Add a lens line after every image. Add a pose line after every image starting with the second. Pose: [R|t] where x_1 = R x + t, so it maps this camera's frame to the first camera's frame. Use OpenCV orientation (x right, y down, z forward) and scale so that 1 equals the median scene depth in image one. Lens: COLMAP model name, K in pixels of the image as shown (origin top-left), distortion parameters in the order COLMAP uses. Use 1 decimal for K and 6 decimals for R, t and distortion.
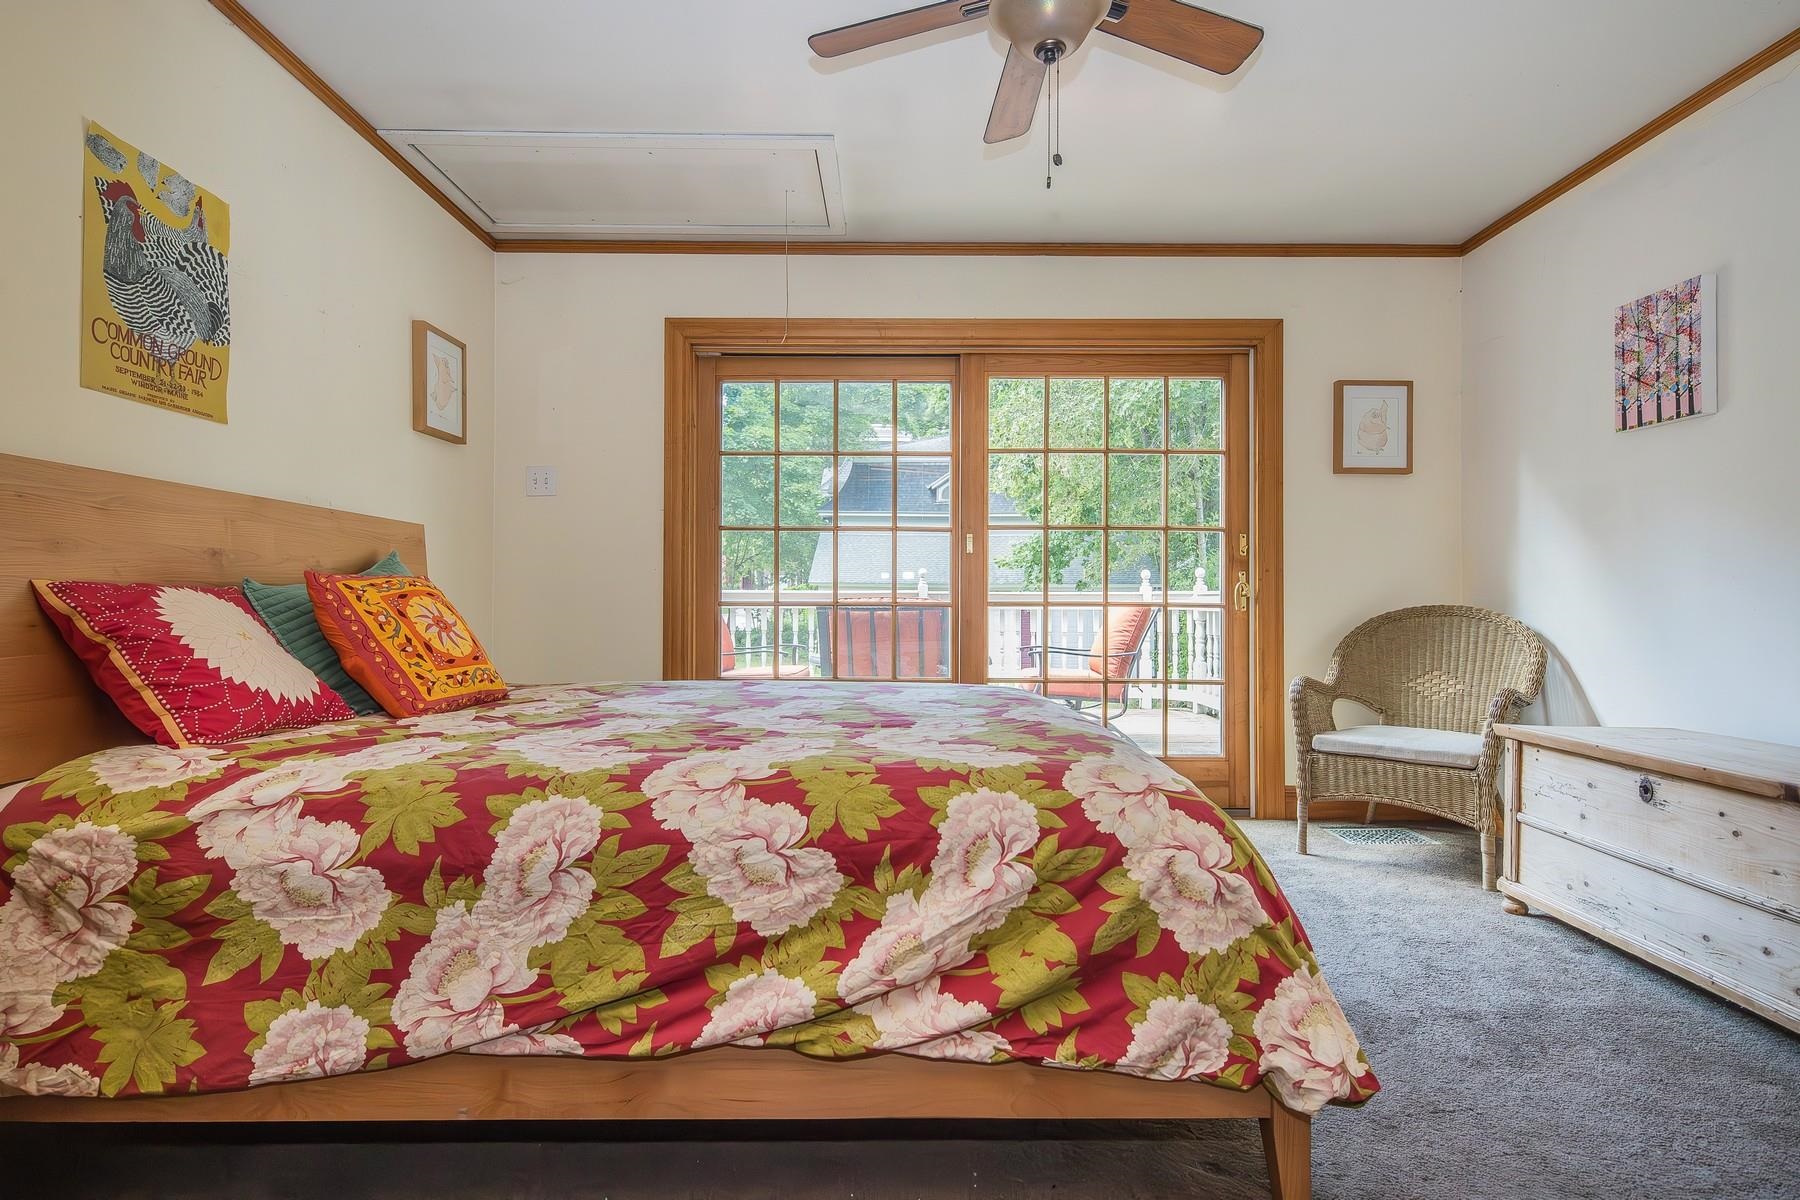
lens RADIAL K [[907.2, 0, 900.3], [0, 907.2, 603.8], [0, 0, 1]] dist [0.004988, 0.001288]
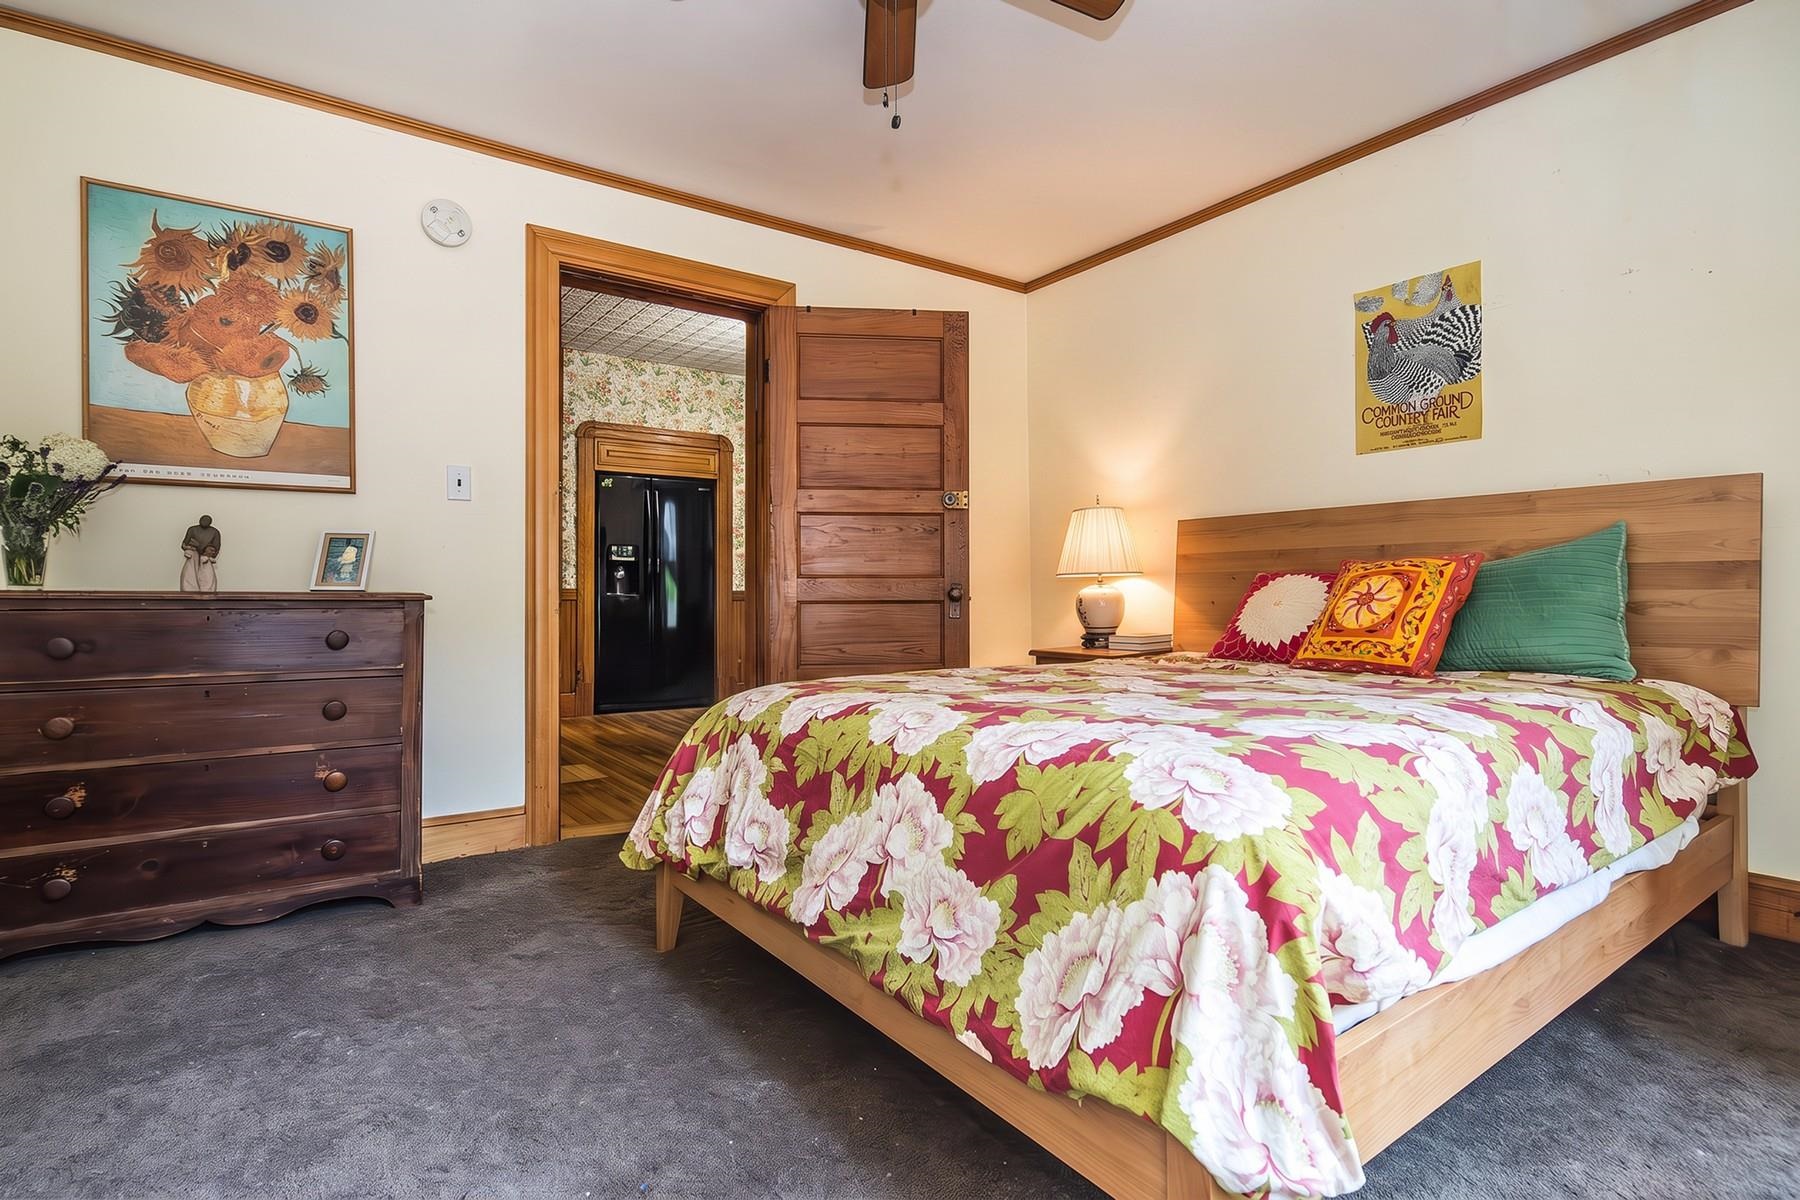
lens RADIAL K [[907.2, 0, 902.5], [0, 907.2, 594.8], [0, 0, 1]] dist [0.004988, 0.001288]
pose [[-0.811719, 0.002699, -0.584041, 0.649382], [0.000593, 0.999993, 0.003796, 0.010922], [0.584047, 0.002735, -0.811715, 1.604681]]
